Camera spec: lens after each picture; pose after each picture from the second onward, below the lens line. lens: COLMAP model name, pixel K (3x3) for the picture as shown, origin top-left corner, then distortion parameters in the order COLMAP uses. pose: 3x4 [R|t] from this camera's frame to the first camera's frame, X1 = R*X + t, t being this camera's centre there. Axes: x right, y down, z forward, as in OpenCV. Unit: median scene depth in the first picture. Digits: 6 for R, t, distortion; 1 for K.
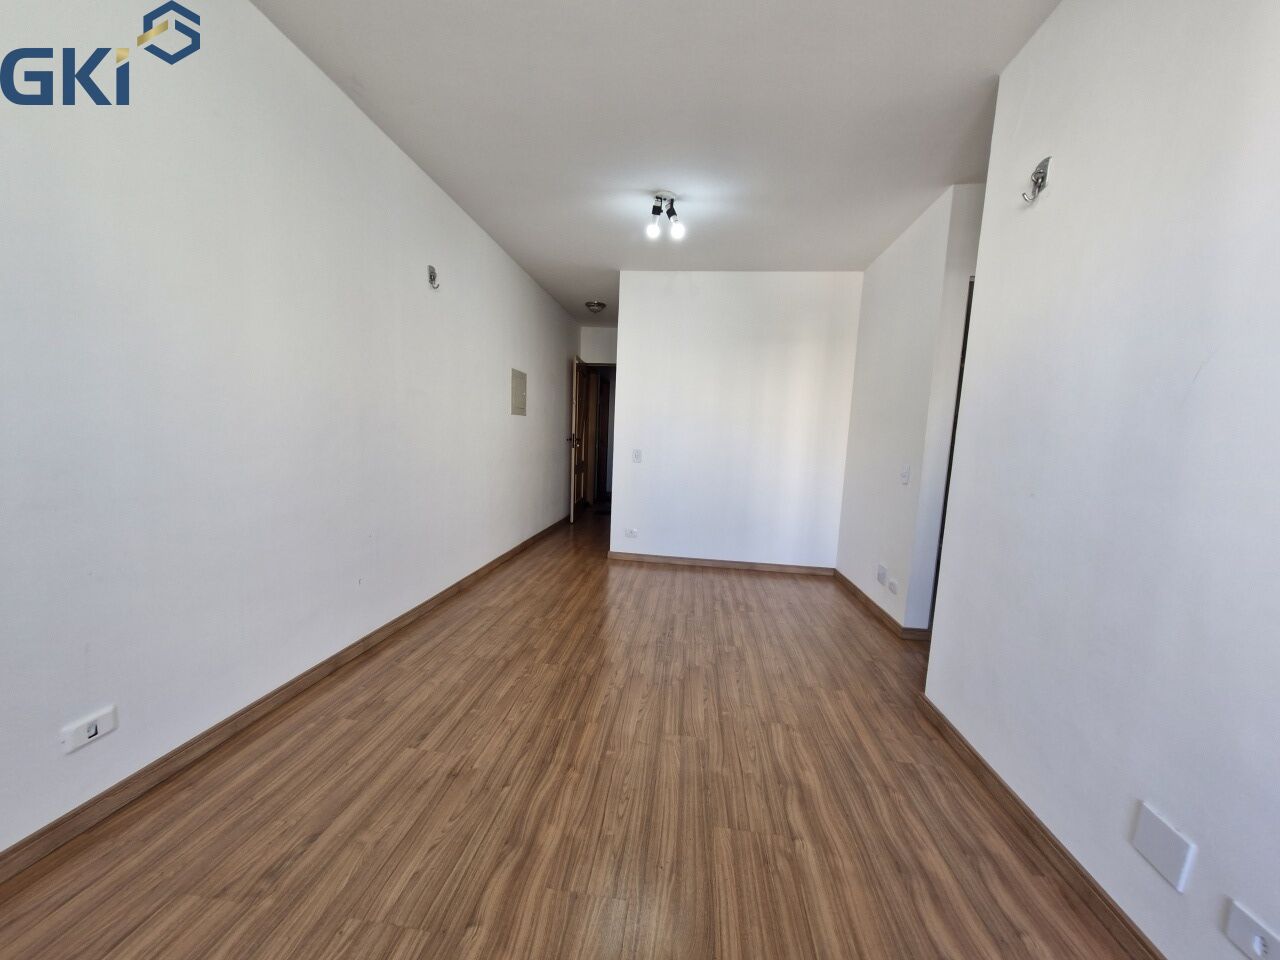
lens RADIAL K [[494.8, 0, 640.1], [0, 494.8, 483.8], [0, 0, 1]] dist [0.002374, 0.000037]
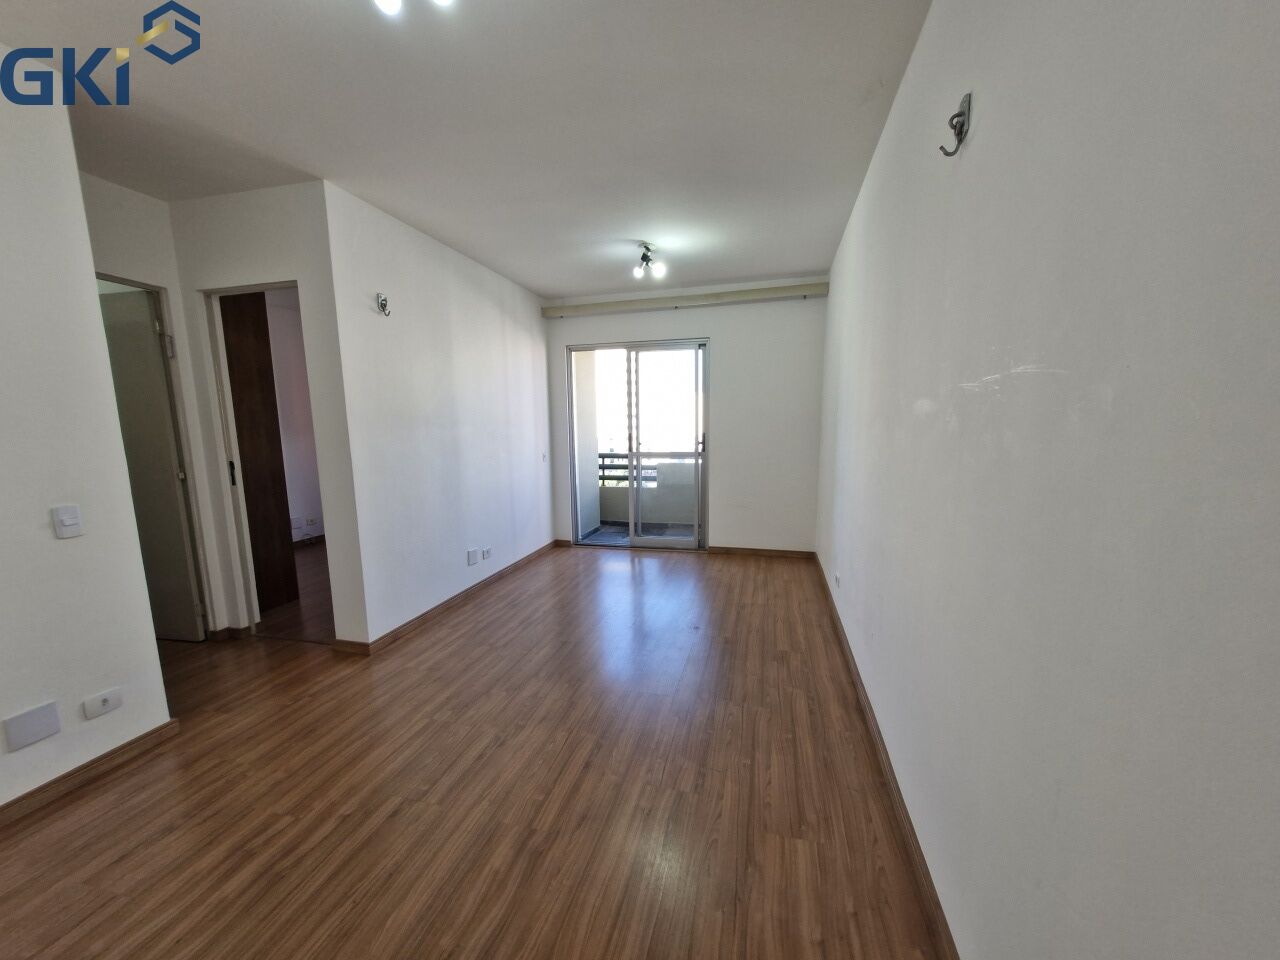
lens RADIAL K [[494.8, 0, 640.6], [0, 494.8, 488.4], [0, 0, 1]] dist [0.002374, 0.000037]
pose [[-0.989489, -0.046591, 0.136899, -0.297164], [-0.015007, 0.974650, 0.223233, -0.276626], [-0.143829, 0.218832, -0.965104, 2.065324]]
